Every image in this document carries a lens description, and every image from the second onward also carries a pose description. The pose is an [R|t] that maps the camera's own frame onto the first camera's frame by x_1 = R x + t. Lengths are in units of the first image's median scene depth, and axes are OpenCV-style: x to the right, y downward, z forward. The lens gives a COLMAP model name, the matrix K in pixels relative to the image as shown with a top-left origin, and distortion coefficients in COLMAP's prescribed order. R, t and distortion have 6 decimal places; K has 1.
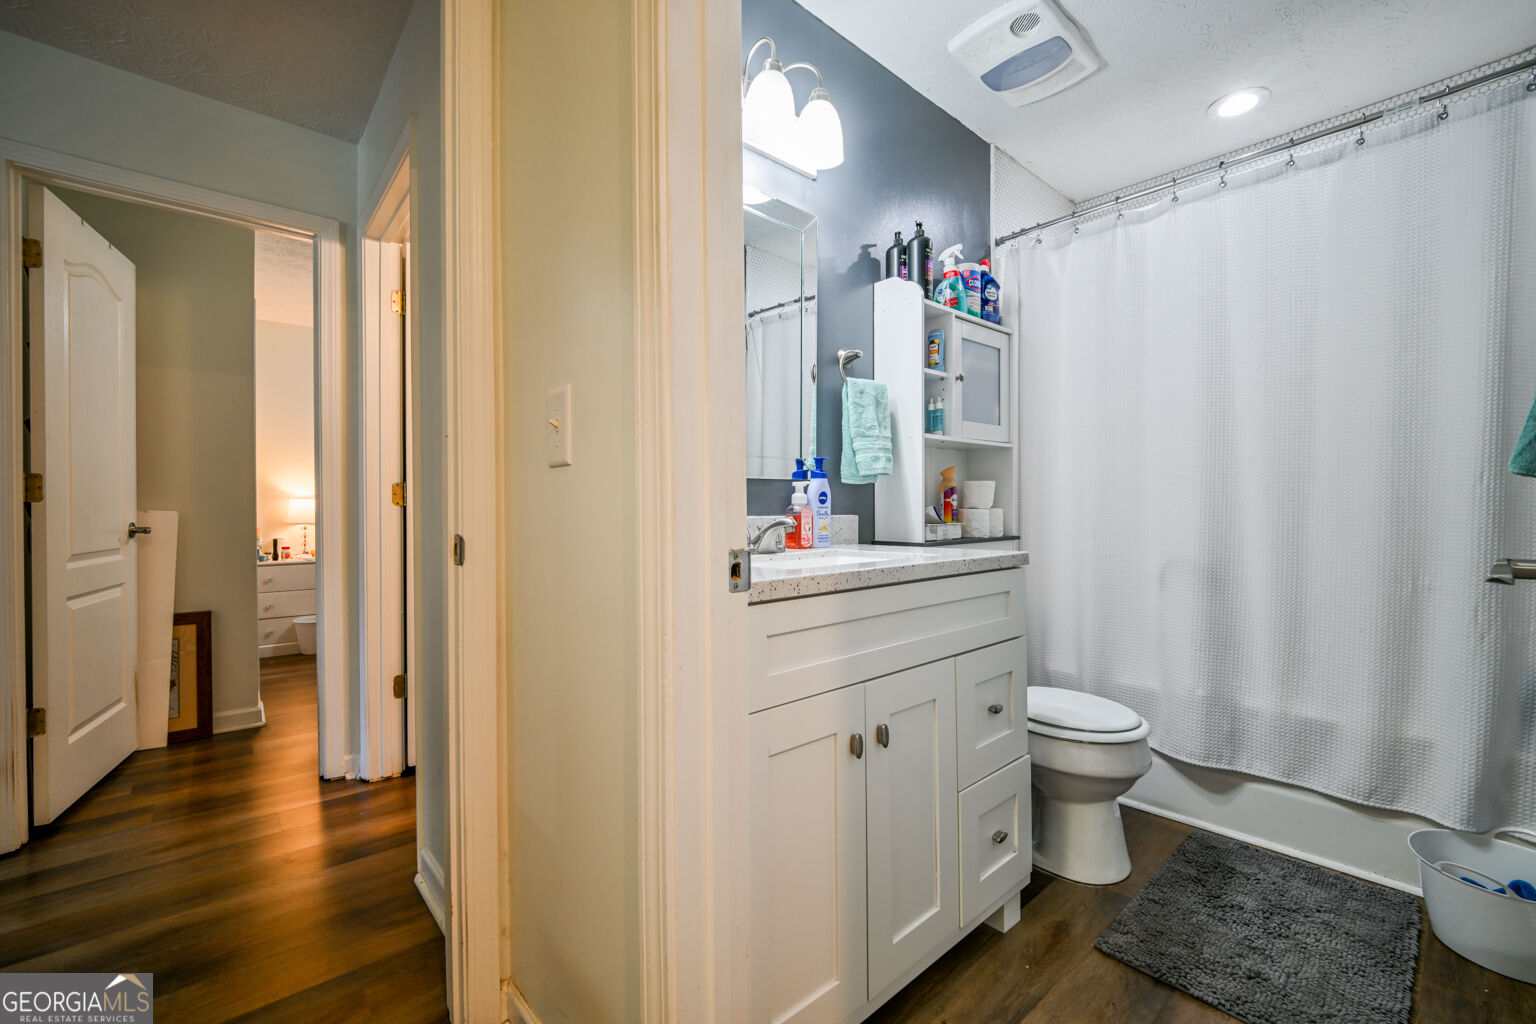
lens RADIAL K [[630.0, 0, 767.6], [0, 630.0, 515.1], [0, 0, 1]] dist [-0.008129, -0.003286]
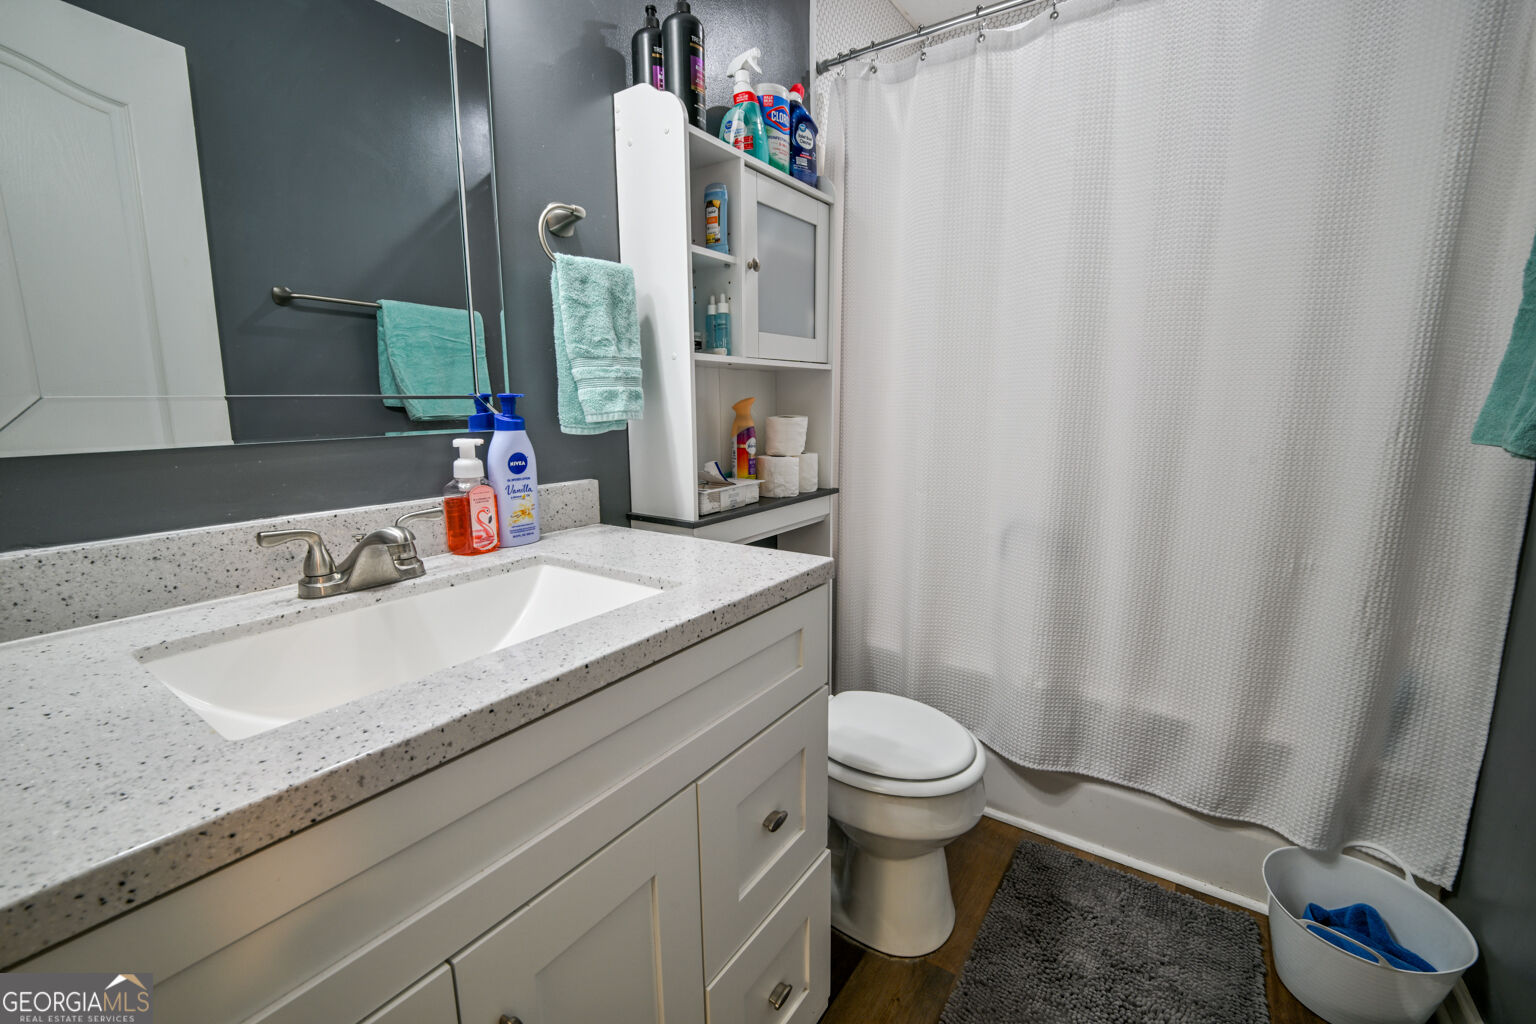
lens RADIAL K [[630.0, 0, 764.2], [0, 630.0, 518.1], [0, 0, 1]] dist [-0.008129, -0.003286]
pose [[0.973191, -0.039978, 0.226499, 0.165206], [0.001594, 0.985927, 0.167170, -0.070043], [-0.229994, -0.162327, 0.959559, 0.336933]]
